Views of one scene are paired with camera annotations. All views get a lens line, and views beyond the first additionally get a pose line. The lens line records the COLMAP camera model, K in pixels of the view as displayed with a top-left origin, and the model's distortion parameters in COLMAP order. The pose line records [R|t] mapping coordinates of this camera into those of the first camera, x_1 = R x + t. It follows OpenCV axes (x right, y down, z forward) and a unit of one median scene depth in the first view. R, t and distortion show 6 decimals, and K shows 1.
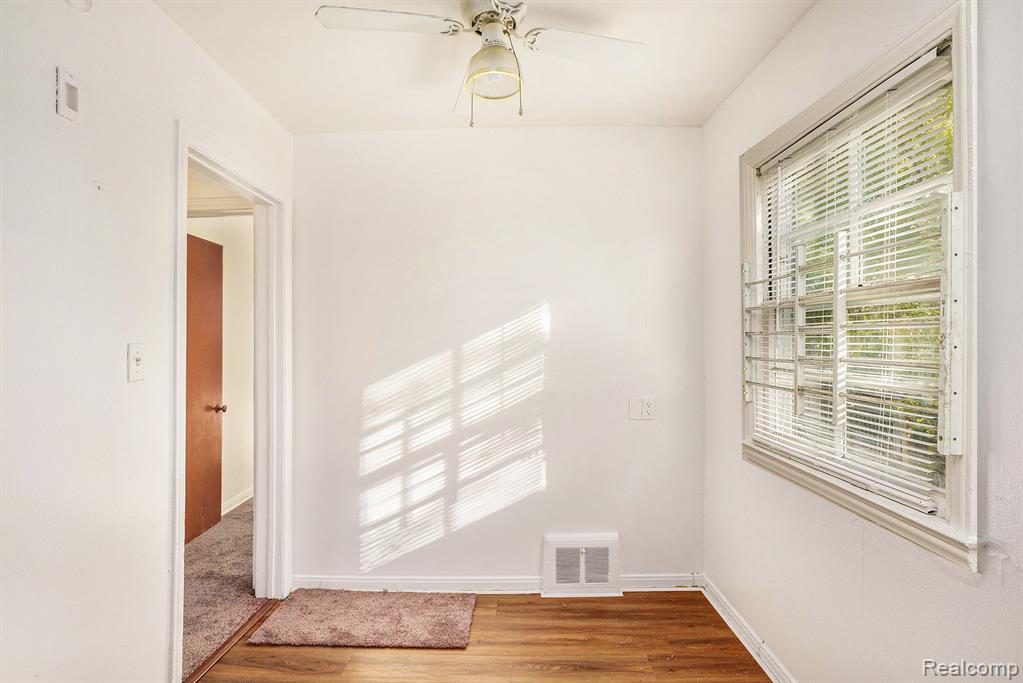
lens RADIAL K [[478.5, 0, 511.5], [0, 478.5, 341.5], [0, 0, 1]] dist [-0.042071, 0.000427]
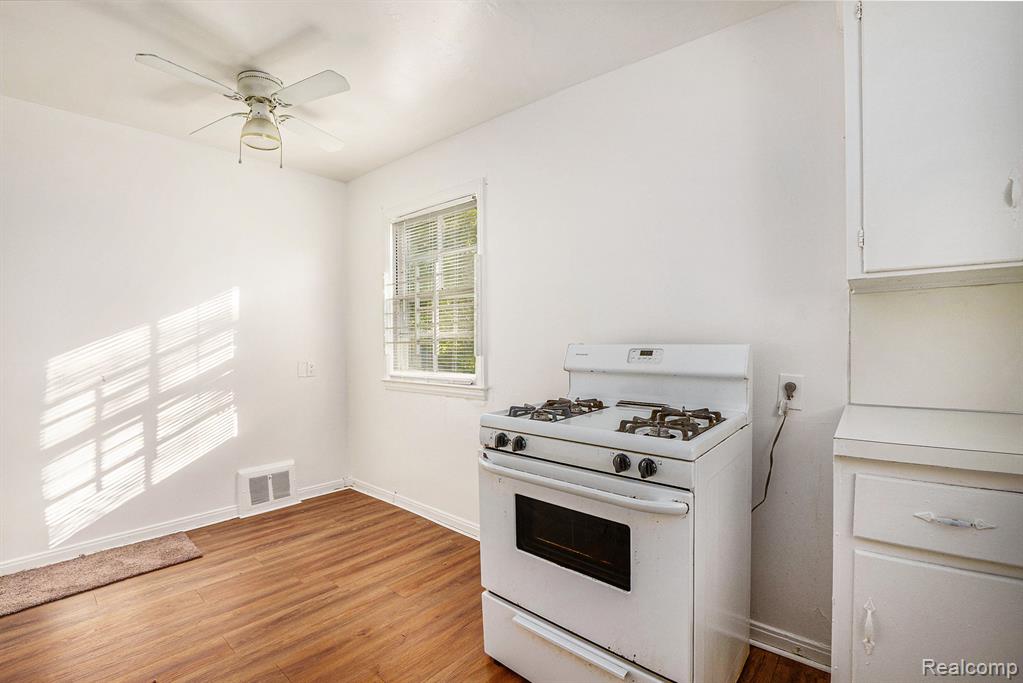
lens RADIAL K [[465.9, 0, 511.5], [0, 465.9, 341.5], [0, 0, 1]] dist [-0.068993, 0.016342]
pose [[0.620445, -0.002033, 0.784247, -0.432489], [0.017614, 0.999781, -0.011343, 0.088879], [-0.784052, 0.020851, 0.620345, -0.333550]]
